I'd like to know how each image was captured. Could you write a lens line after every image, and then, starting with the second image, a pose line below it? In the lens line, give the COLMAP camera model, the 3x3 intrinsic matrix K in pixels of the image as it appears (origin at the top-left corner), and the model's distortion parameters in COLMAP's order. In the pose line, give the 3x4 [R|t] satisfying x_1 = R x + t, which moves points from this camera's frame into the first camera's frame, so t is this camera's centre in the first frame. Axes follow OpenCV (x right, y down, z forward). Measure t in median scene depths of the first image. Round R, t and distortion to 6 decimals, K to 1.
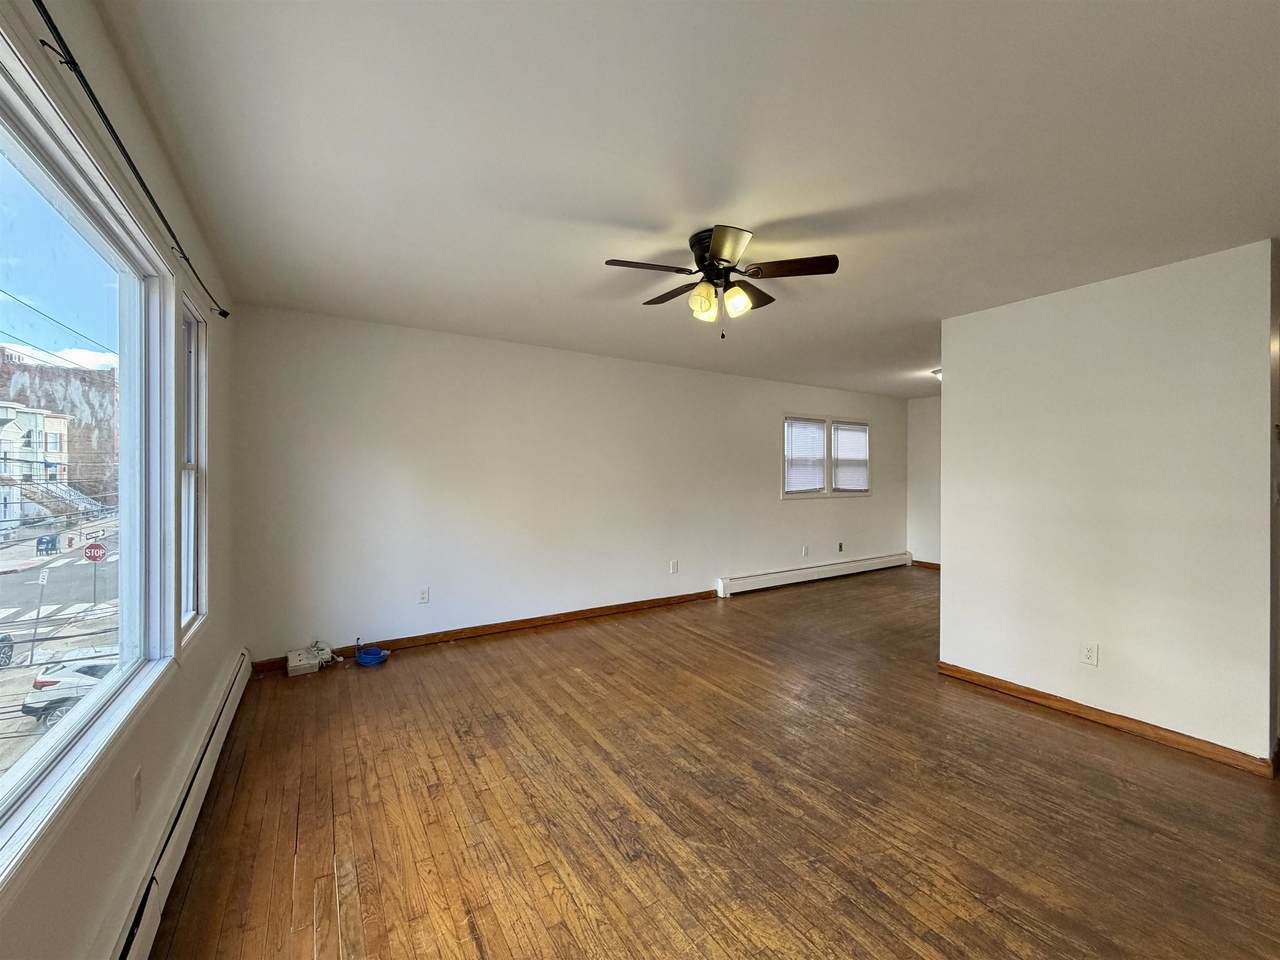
lens RADIAL K [[514.0, 0, 638.5], [0, 514.0, 474.3], [0, 0, 1]] dist [-0.000512, 0.000163]
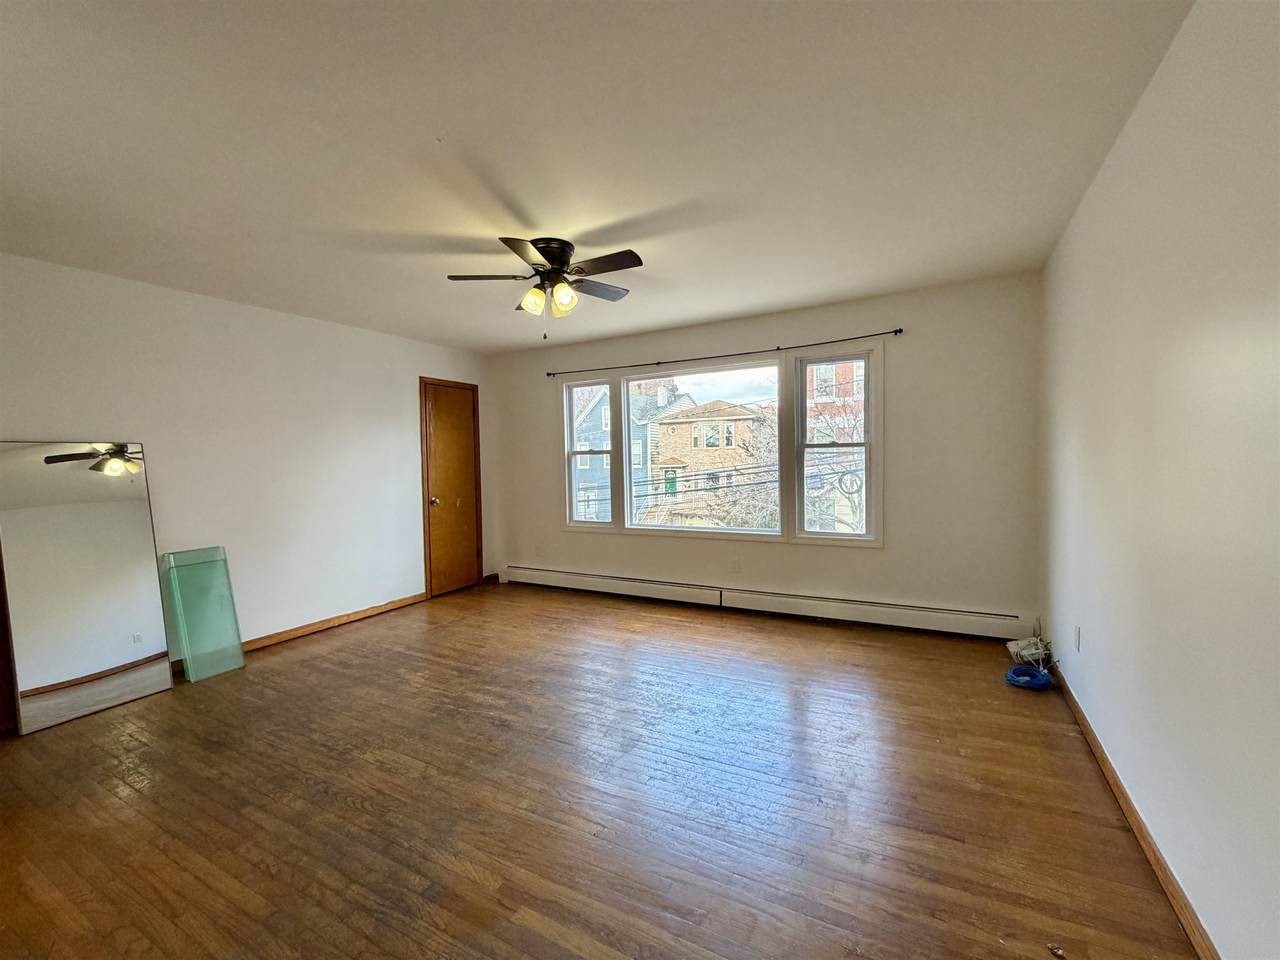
lens RADIAL K [[535.0, 0, 645.6], [0, 535.0, 484.4], [0, 0, 1]] dist [-0.002438, -0.000118]
pose [[-0.871416, 0.040622, -0.488859, 0.533661], [0.021580, 0.998775, 0.044526, 0.020094], [0.490069, 0.028251, -0.871226, 2.037190]]
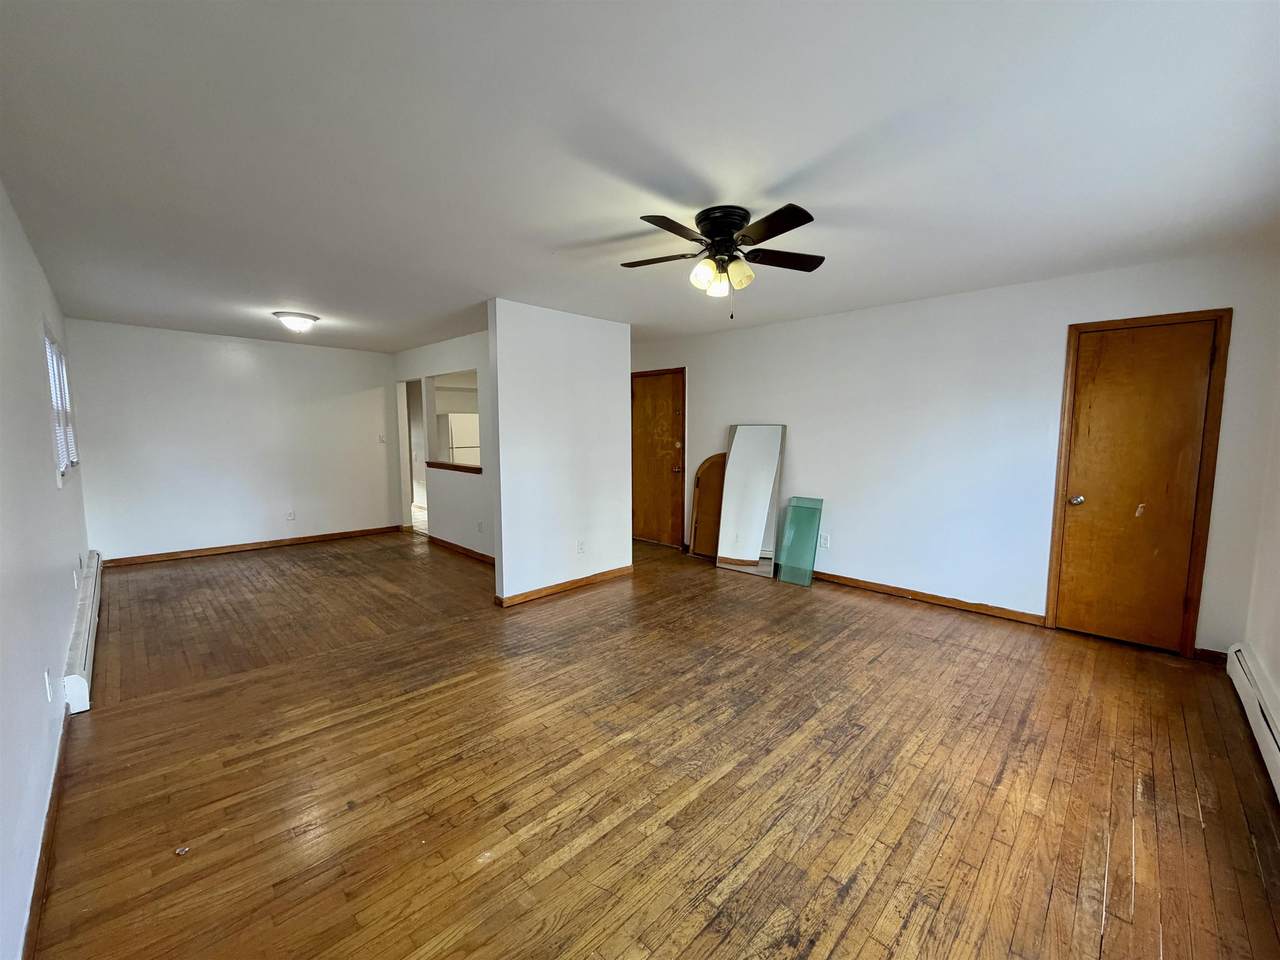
lens RADIAL K [[514.0, 0, 632.0], [0, 514.0, 477.8], [0, 0, 1]] dist [-0.000512, 0.000163]
pose [[-0.223791, -0.093530, 0.970139, -0.817425], [-0.002499, 0.995437, 0.095393, -0.029854], [-0.974634, 0.018924, -0.223003, 1.350054]]
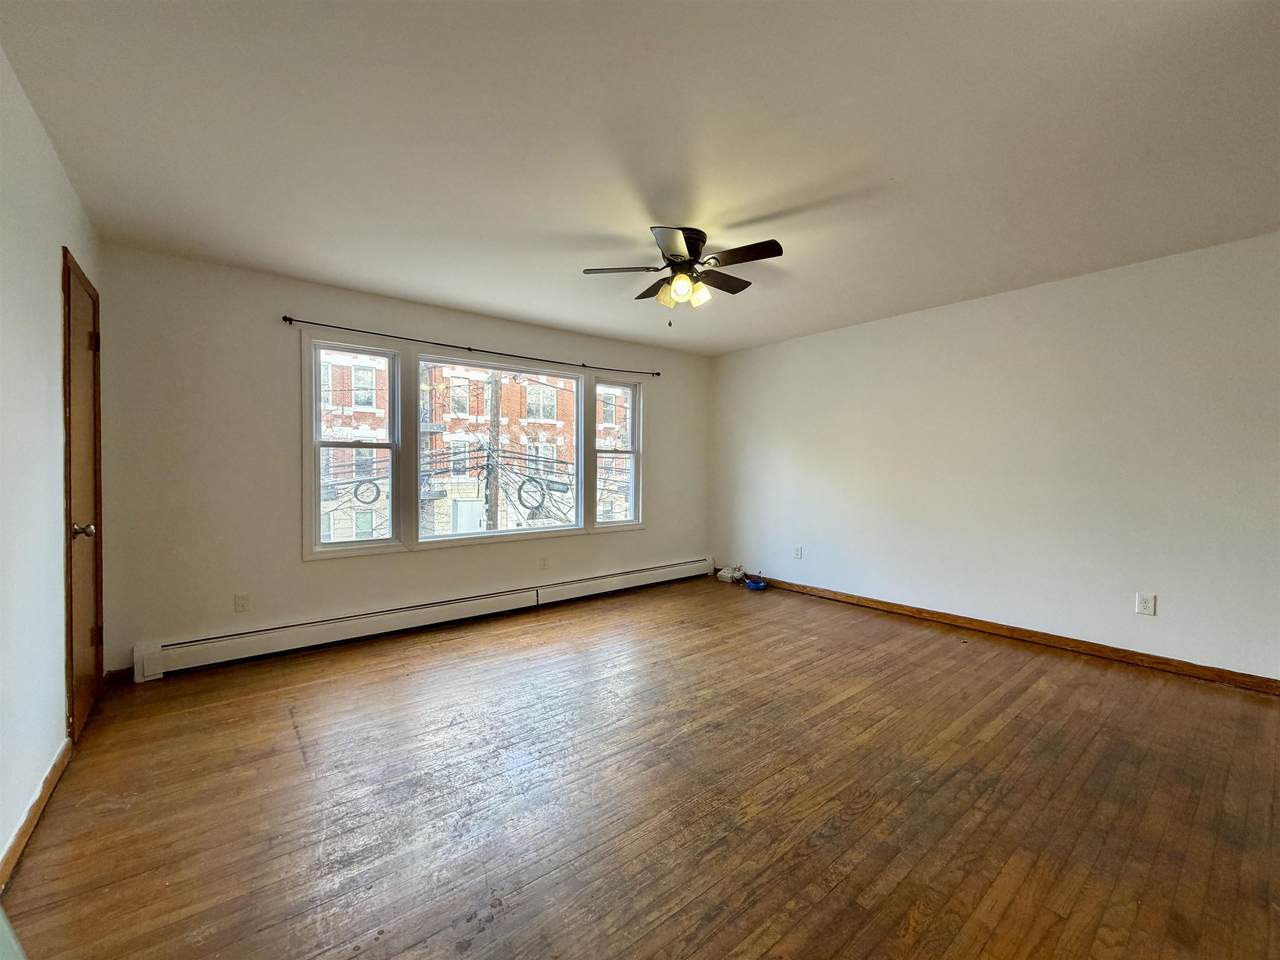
lens RADIAL K [[514.0, 0, 632.1], [0, 514.0, 480.3], [0, 0, 1]] dist [-0.000512, 0.000163]
pose [[0.107807, 0.022629, -0.993914, 1.215739], [0.000689, 0.999739, 0.022837, 0.051296], [0.994172, -0.003147, 0.107763, 0.729702]]
